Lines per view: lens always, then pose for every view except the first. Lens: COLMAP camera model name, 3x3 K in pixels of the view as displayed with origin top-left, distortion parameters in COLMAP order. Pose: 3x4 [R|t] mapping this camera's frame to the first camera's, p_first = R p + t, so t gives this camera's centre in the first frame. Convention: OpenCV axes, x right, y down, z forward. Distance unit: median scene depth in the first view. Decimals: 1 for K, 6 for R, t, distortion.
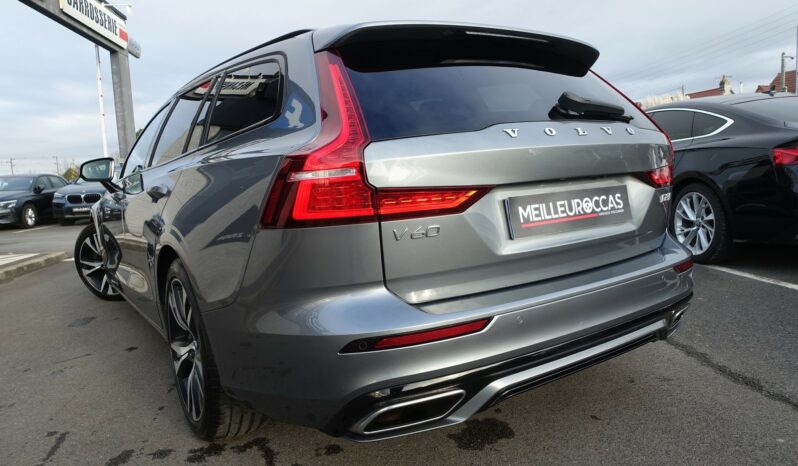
lens RADIAL K [[567.1, 0, 399.0], [0, 567.1, 233.0], [0, 0, 1]] dist [-0.007623, 0.000669]
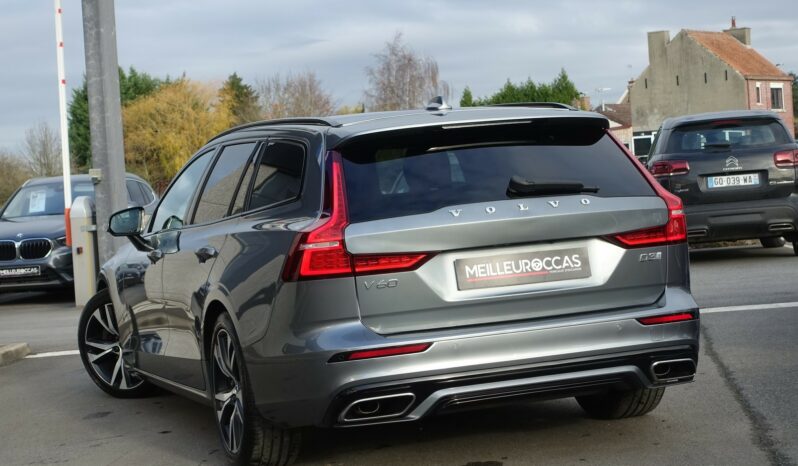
lens RADIAL K [[1734.4, 0, 399.0], [0, 1734.4, 233.0], [0, 0, 1]] dist [0.050986, -0.005554]
pose [[0.968708, -0.008472, -0.248058, 0.963462], [-0.007353, 0.997999, -0.062797, 0.120517], [0.248094, 0.062656, 0.966708, -2.702158]]
